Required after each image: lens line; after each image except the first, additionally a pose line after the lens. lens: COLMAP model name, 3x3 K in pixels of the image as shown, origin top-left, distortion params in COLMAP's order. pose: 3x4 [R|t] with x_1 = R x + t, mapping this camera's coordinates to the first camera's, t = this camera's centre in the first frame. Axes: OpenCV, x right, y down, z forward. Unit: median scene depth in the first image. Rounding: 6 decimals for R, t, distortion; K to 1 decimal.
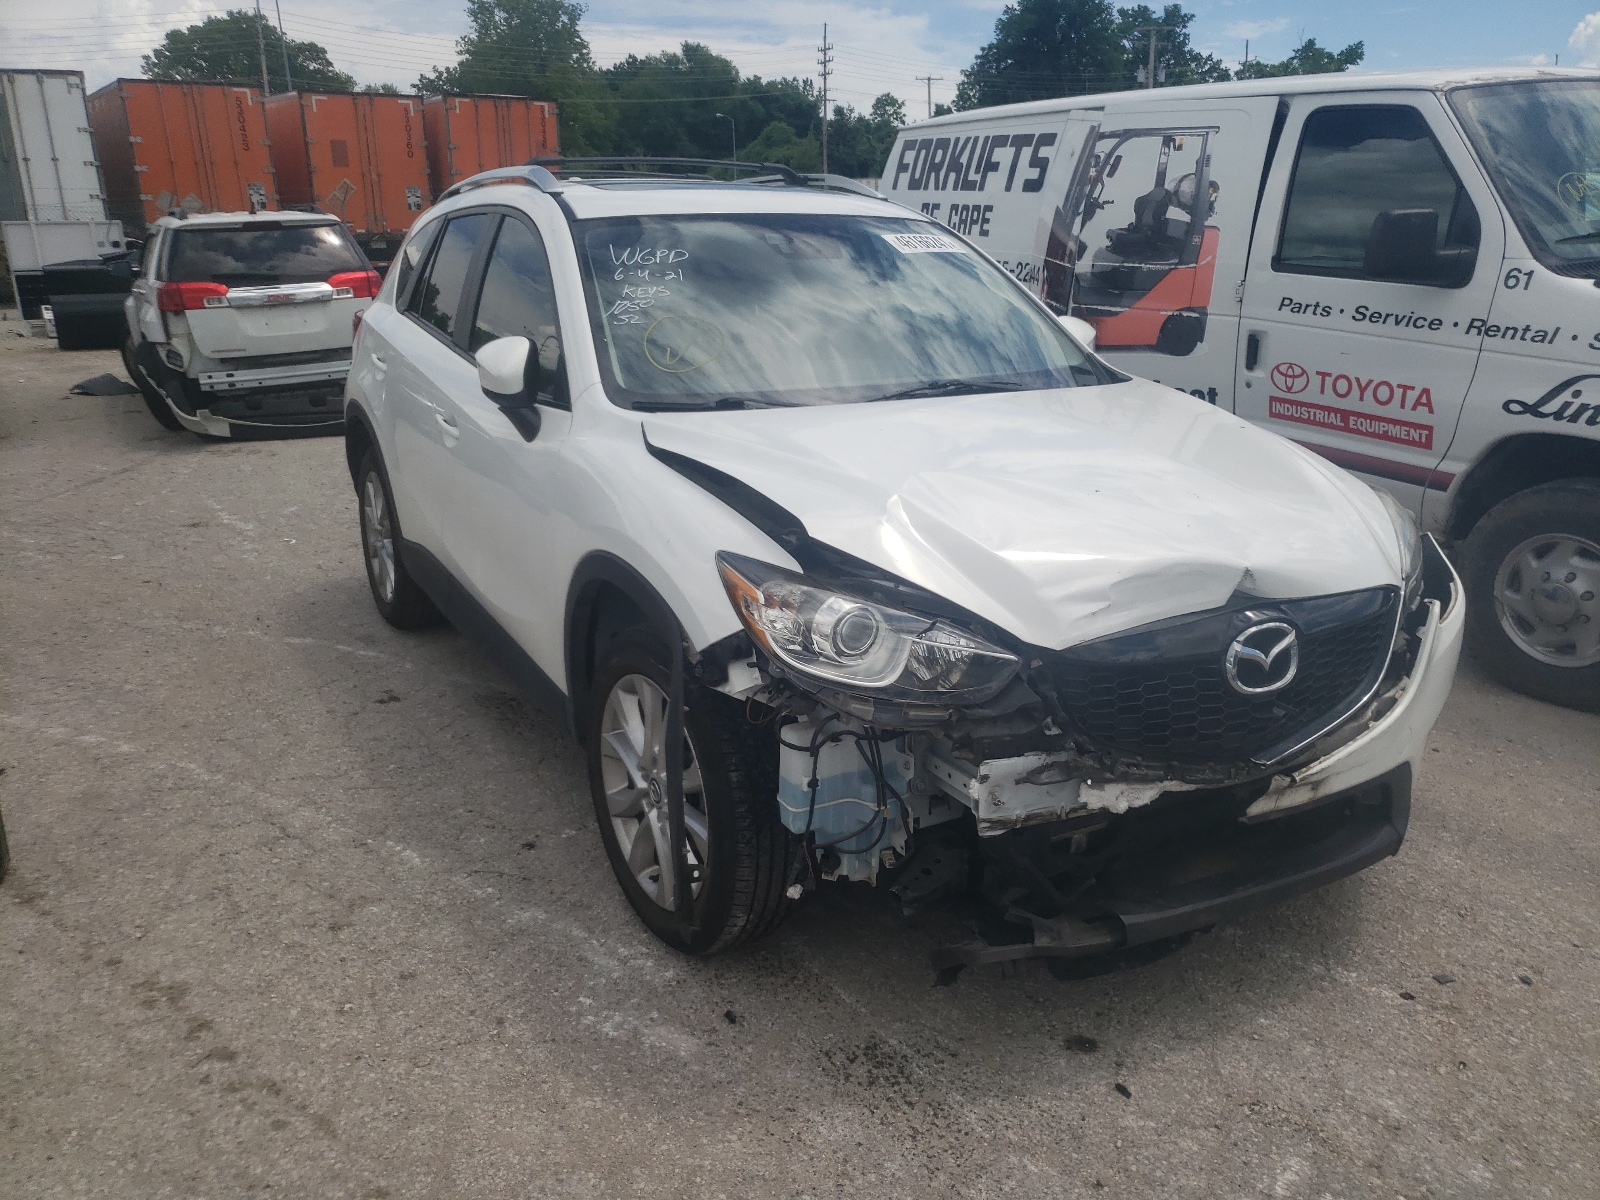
lens RADIAL K [[1339.4, 0, 827.0], [0, 1339.4, 602.9], [0, 0, 1]] dist [0.012912, 0.022518]
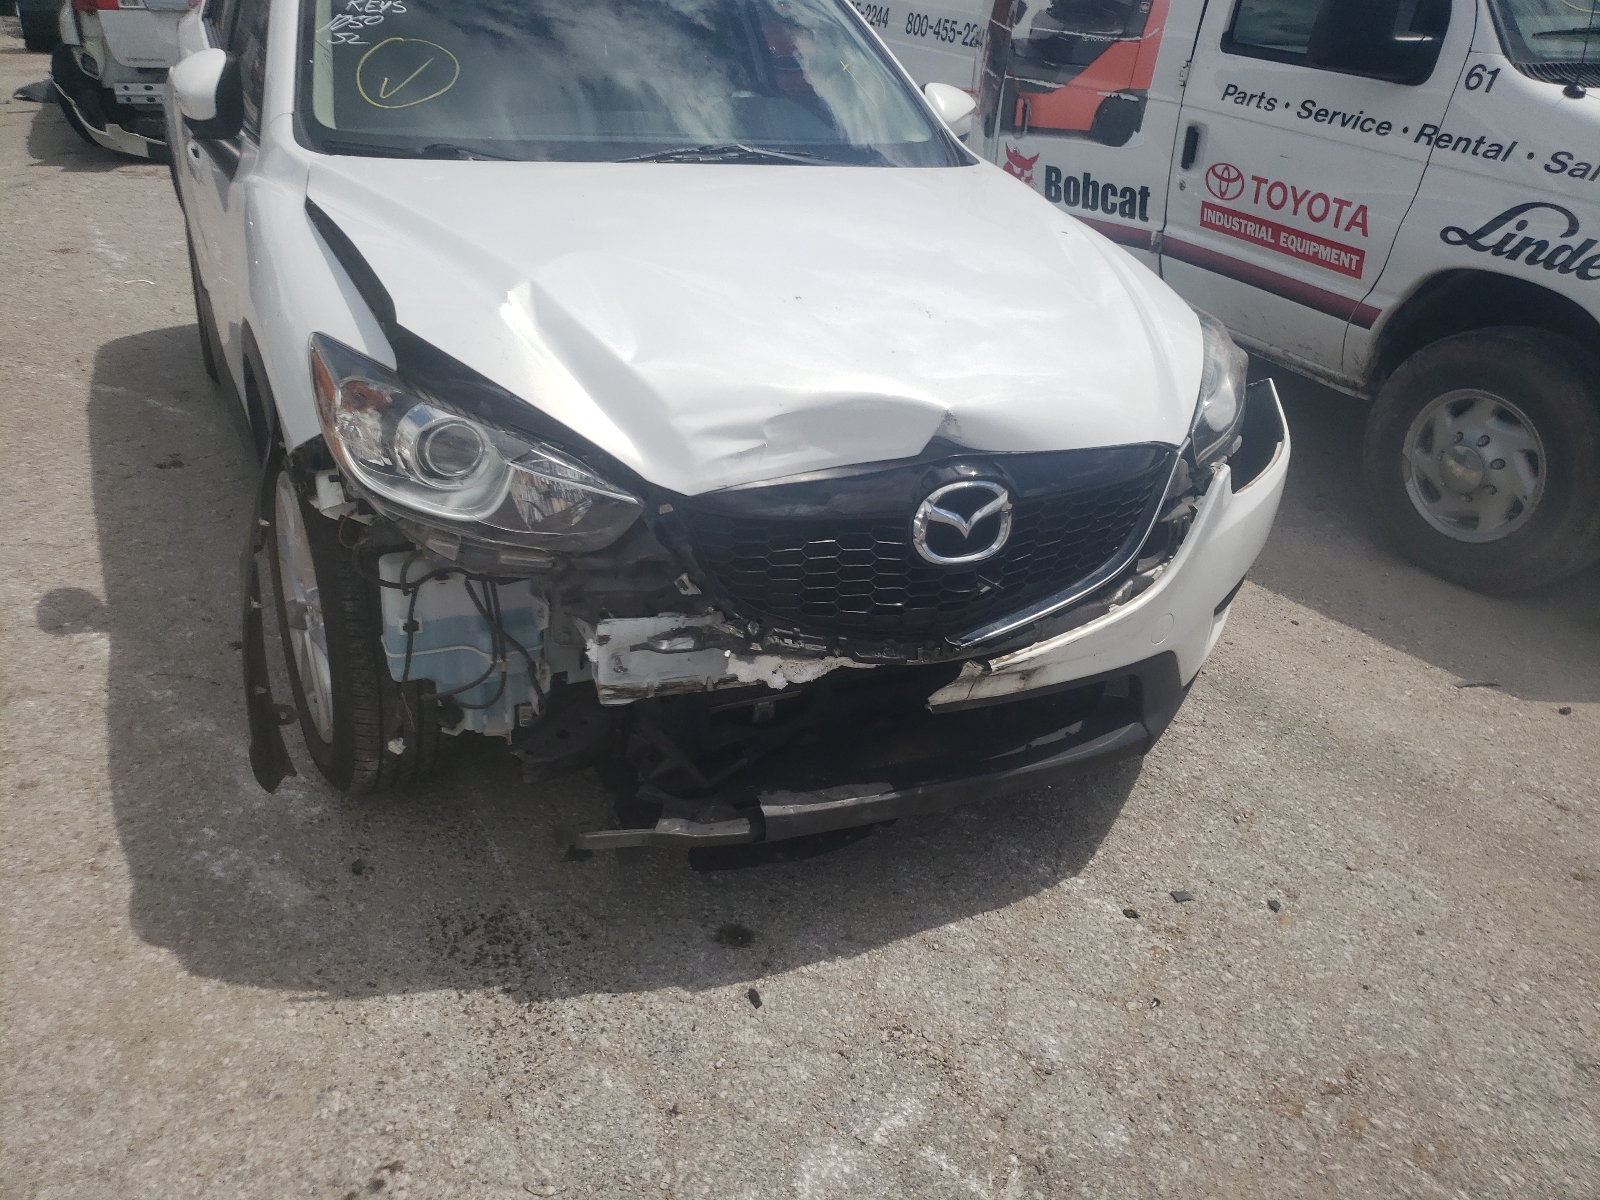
lens RADIAL K [[1339.4, 0, 805.1], [0, 1339.4, 601.3], [0, 0, 1]] dist [0.012912, 0.022518]
pose [[0.995701, 0.088493, -0.027367, 0.220999], [-0.083007, 0.983565, 0.160345, -0.030530], [0.041106, -0.157384, 0.986682, 0.154658]]
